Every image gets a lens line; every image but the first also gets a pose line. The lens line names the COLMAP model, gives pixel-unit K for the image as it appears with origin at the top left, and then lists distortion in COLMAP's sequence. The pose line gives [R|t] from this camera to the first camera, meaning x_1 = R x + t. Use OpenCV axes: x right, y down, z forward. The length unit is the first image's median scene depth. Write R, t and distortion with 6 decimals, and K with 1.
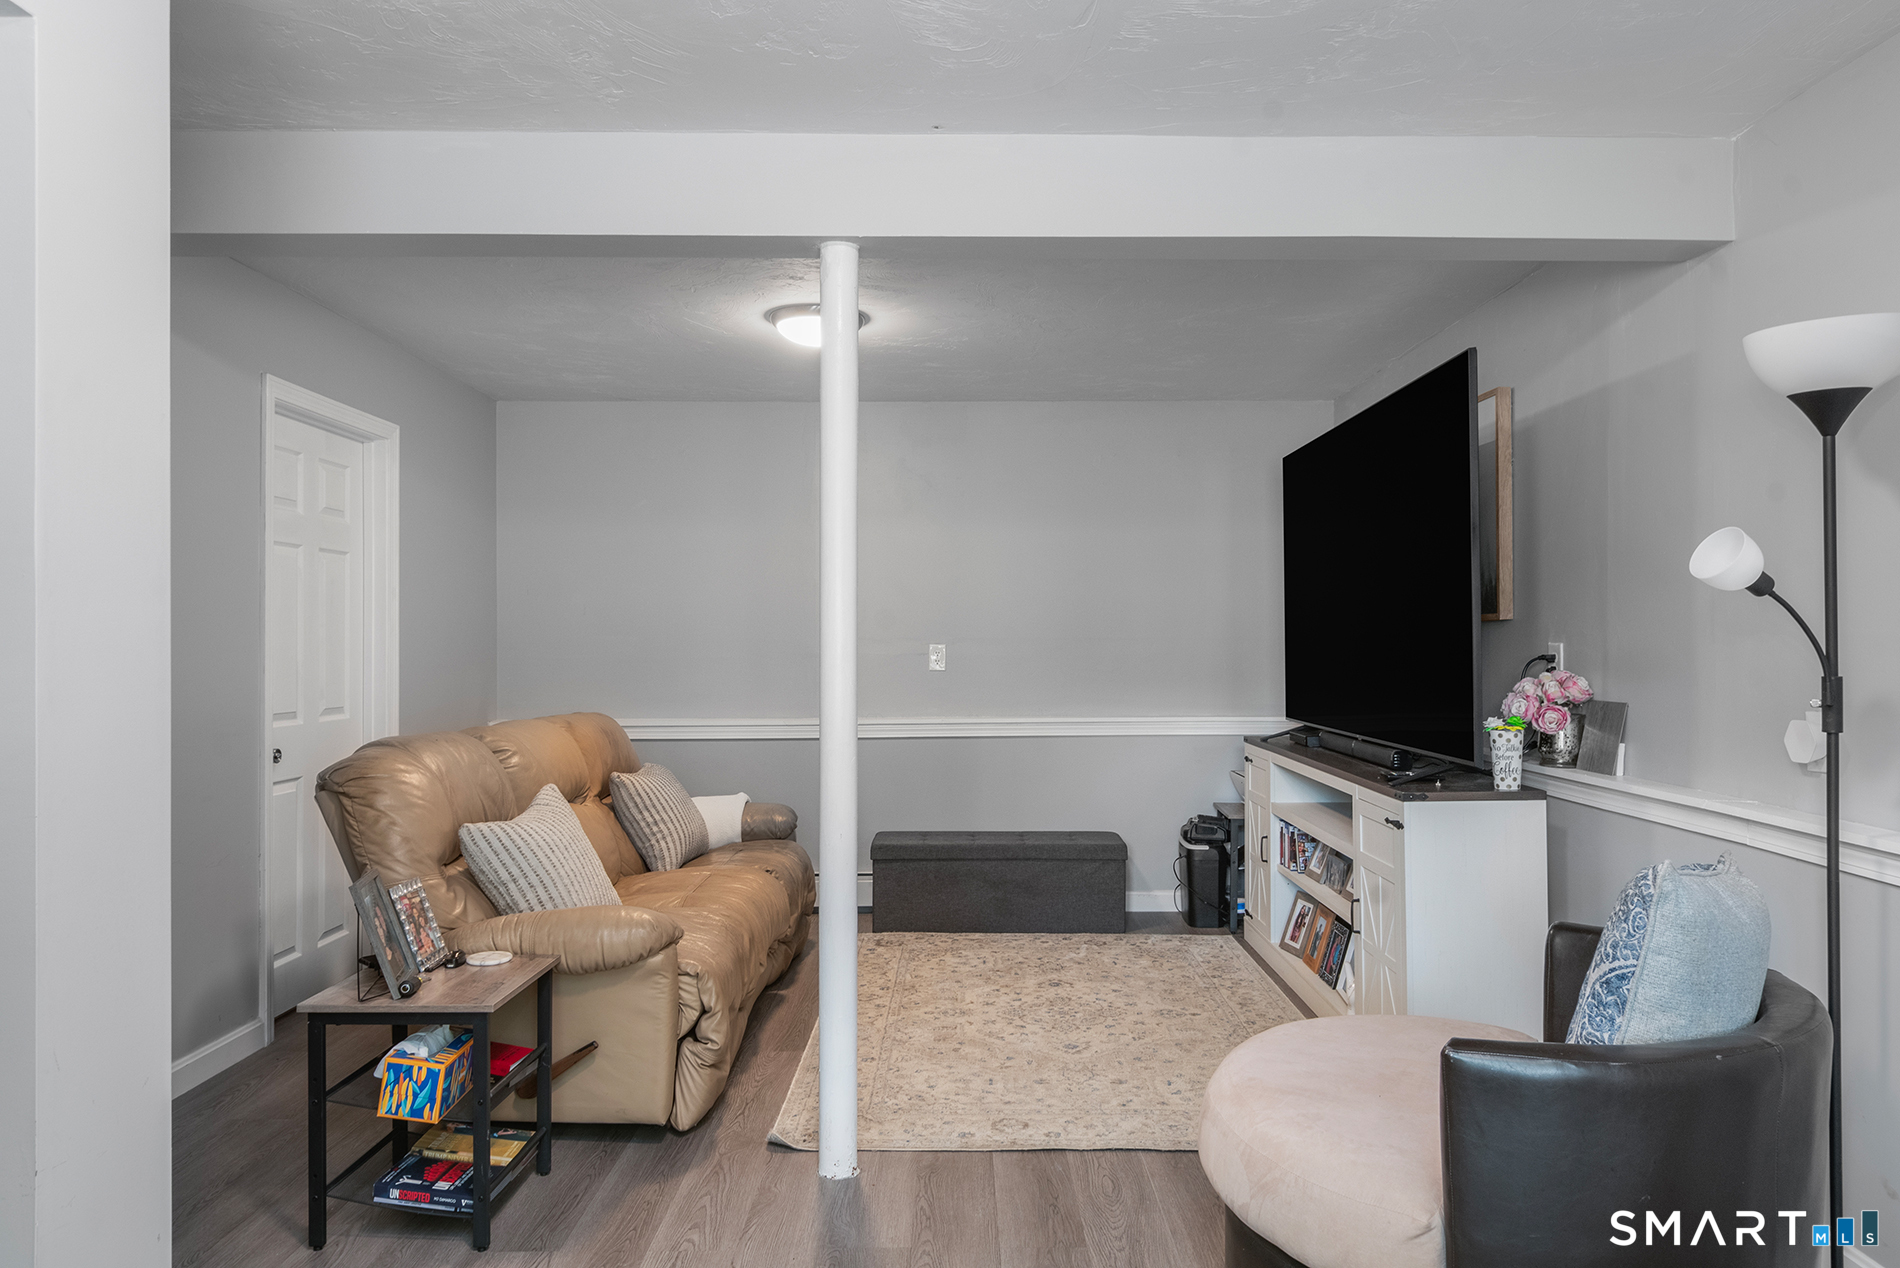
lens RADIAL K [[1192.9, 0, 954.5], [0, 1192.9, 631.3], [0, 0, 1]] dist [-0.001759, -0.000179]
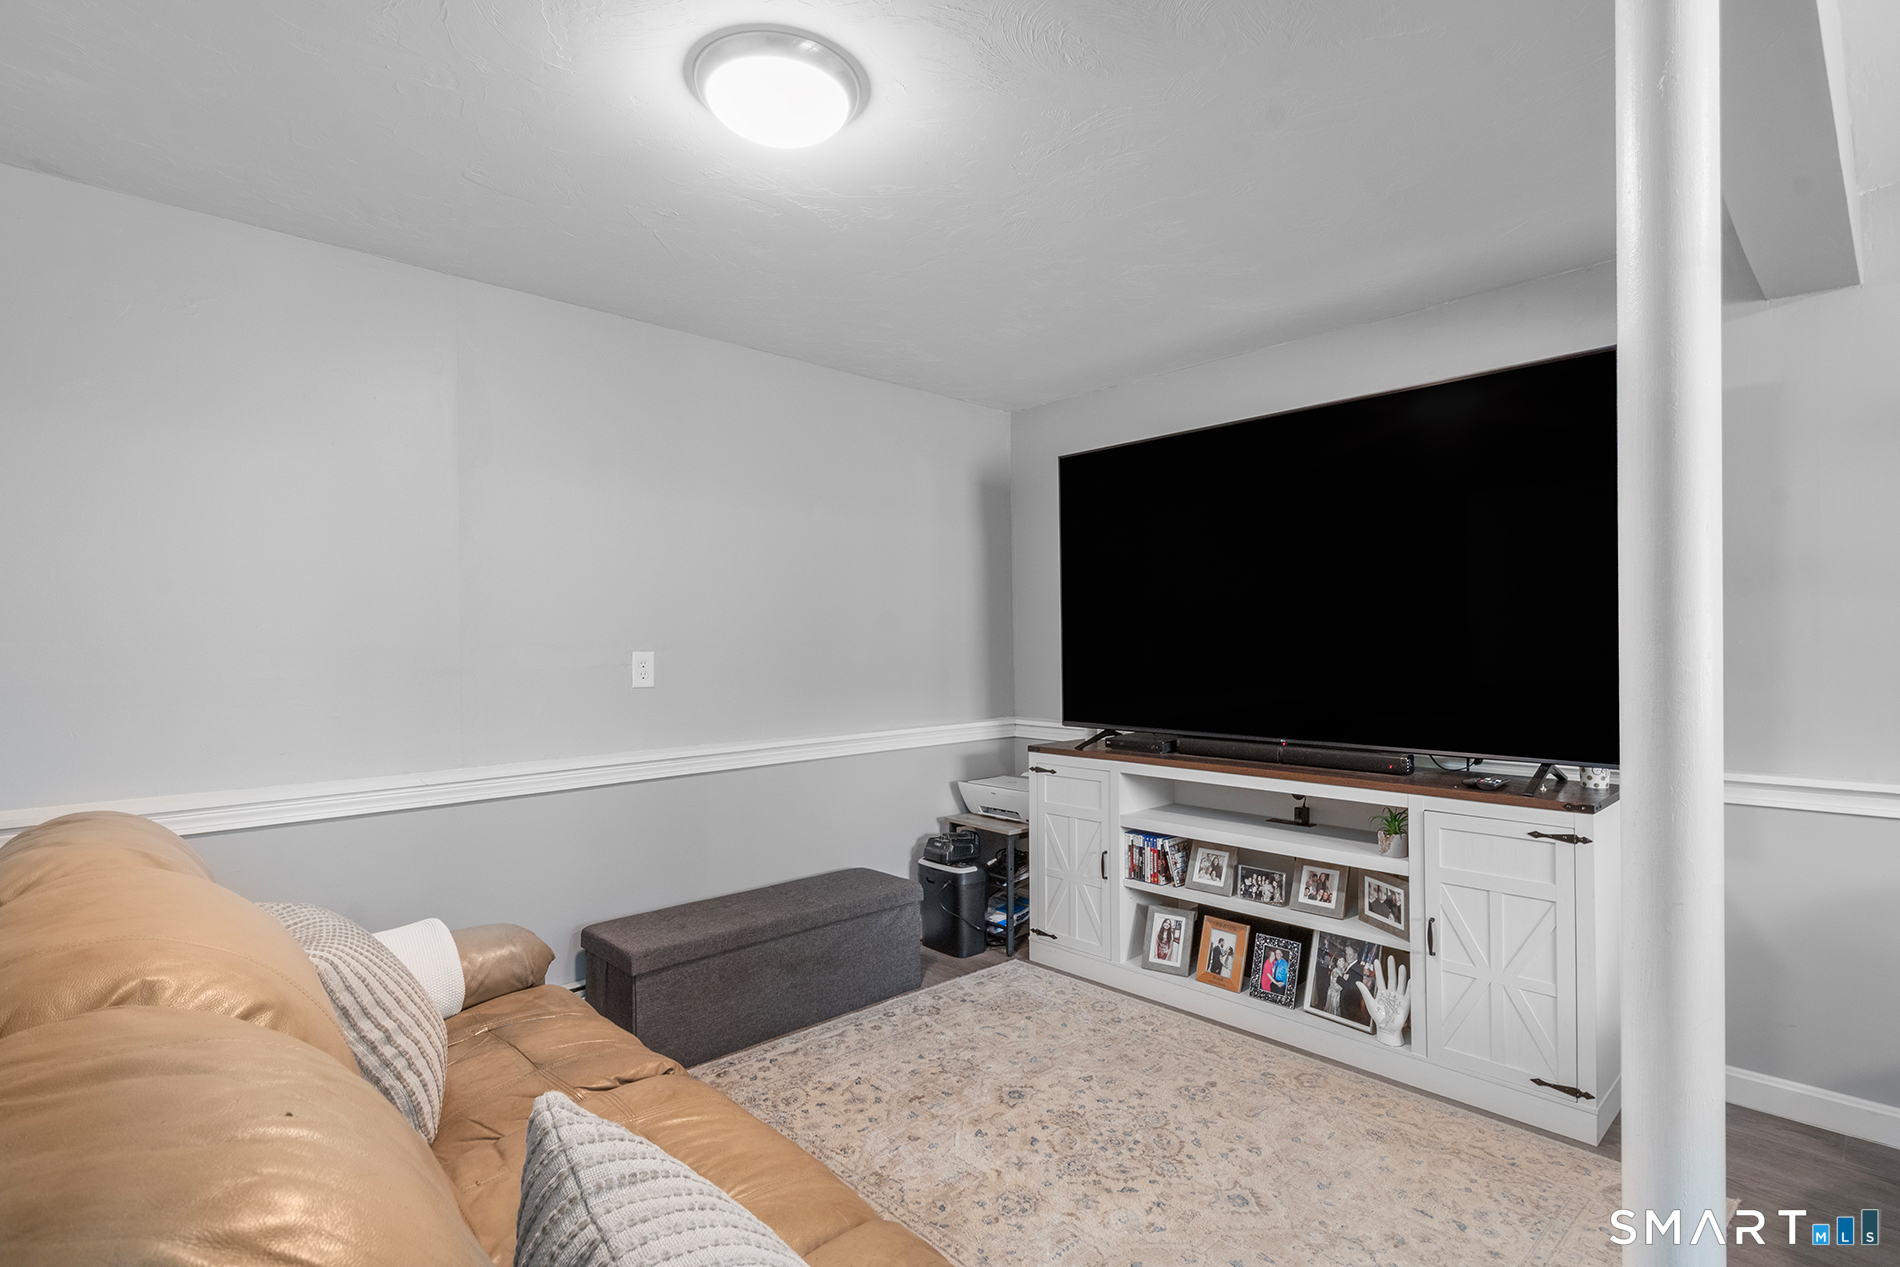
lens RADIAL K [[912.9, 0, 944.7], [0, 912.9, 640.6], [0, 0, 1]] dist [0.003569, 0.000180]
pose [[0.723853, -0.003182, 0.689947, -0.339553], [0.001908, 0.999995, 0.002610, 0.003555], [-0.689952, -0.000573, 0.723855, 0.587345]]
